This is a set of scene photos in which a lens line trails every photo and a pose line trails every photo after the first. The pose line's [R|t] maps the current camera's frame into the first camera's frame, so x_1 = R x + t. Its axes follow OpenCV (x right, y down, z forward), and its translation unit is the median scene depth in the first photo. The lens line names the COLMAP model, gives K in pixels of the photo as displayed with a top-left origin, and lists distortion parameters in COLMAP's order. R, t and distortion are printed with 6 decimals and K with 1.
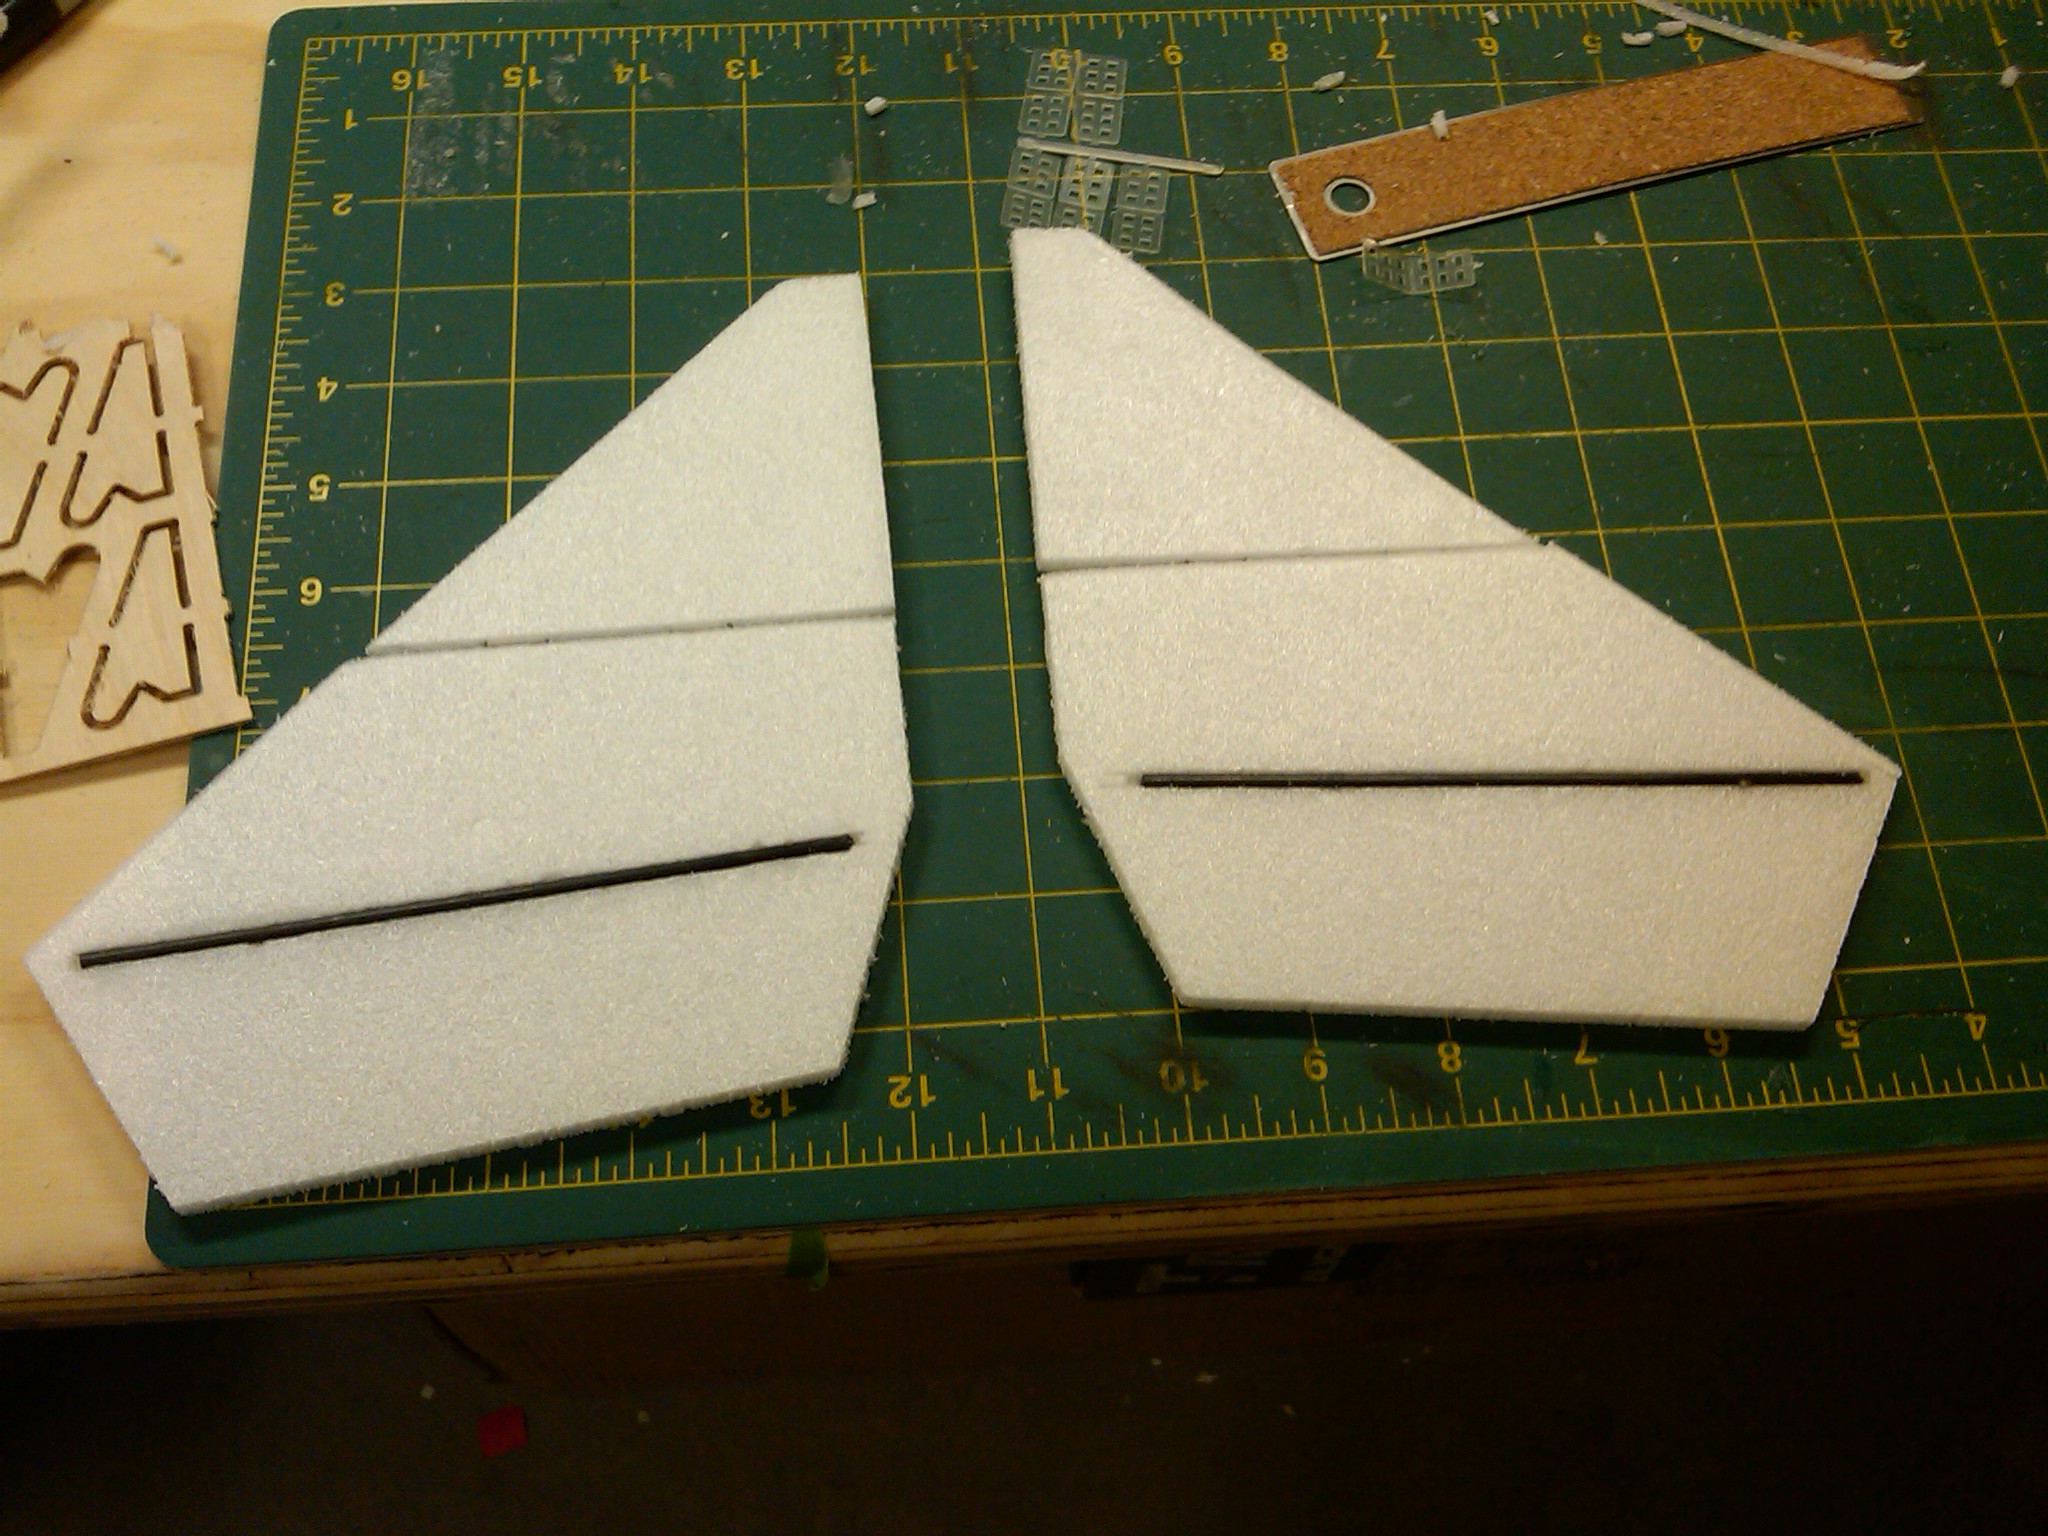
lens RADIAL K [[2174.8, 0, 1053.9], [0, 2174.8, 776.0], [0, 0, 1]] dist [0.123999, -0.437130]
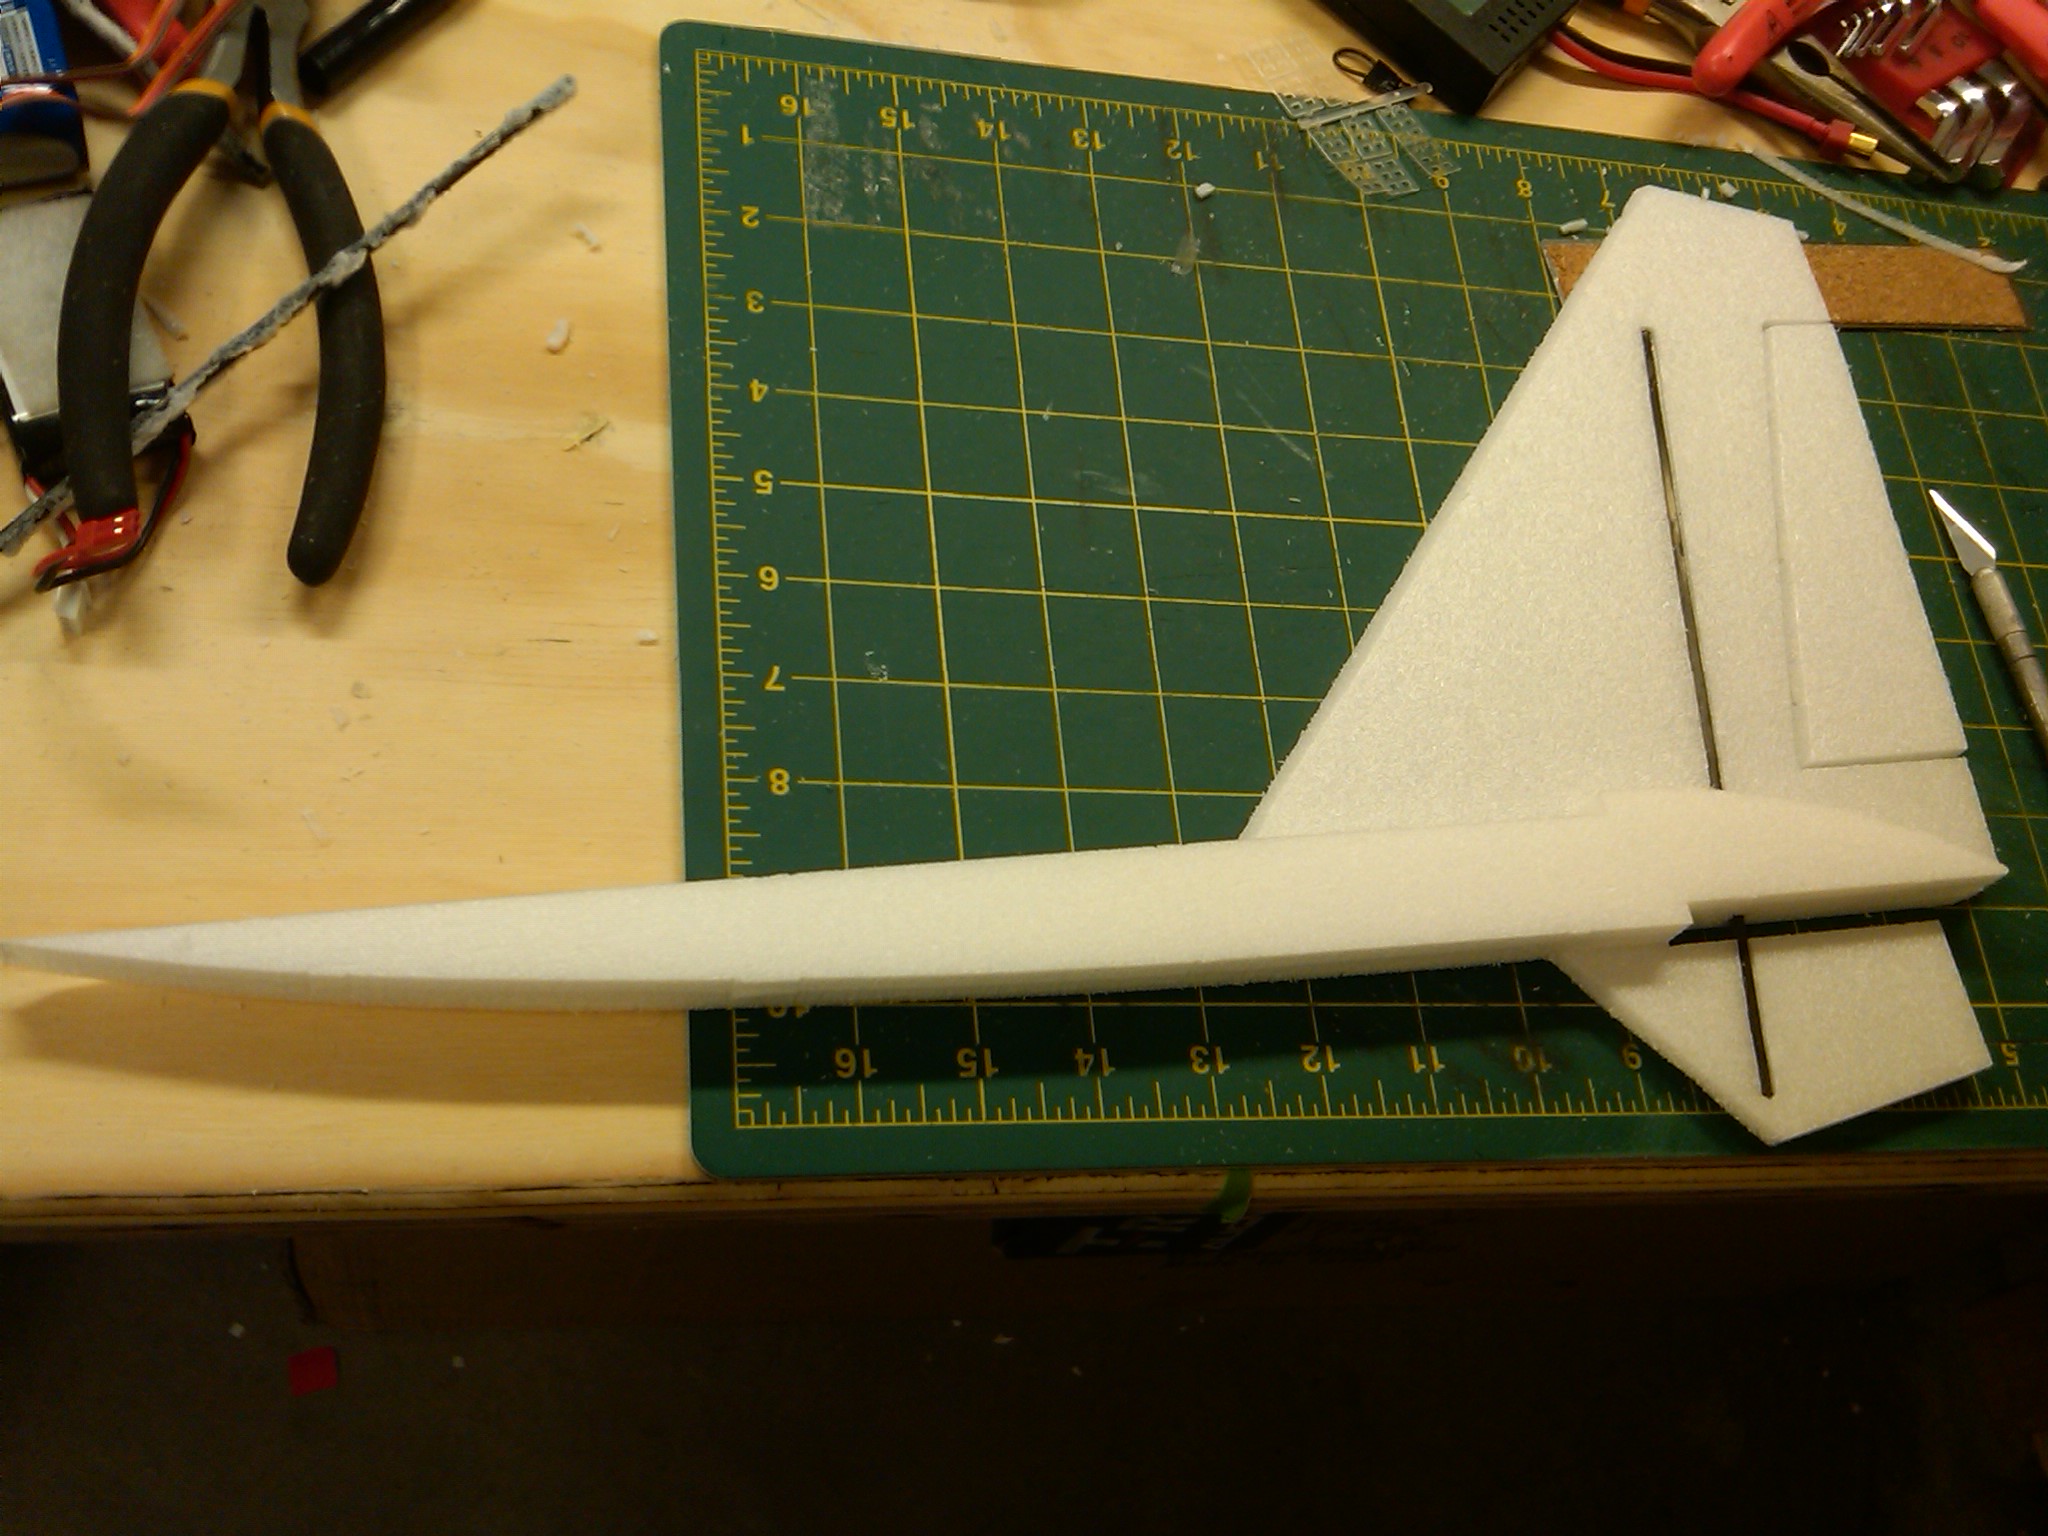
lens RADIAL K [[2139.4, 0, 1024.7], [0, 2139.4, 812.0], [0, 0, 1]] dist [0.104957, -0.301791]
pose [[0.975245, 0.079766, 0.206240, -0.382681], [-0.083506, 0.996462, 0.009479, 0.011592], [-0.204754, -0.026467, 0.978456, -0.079329]]
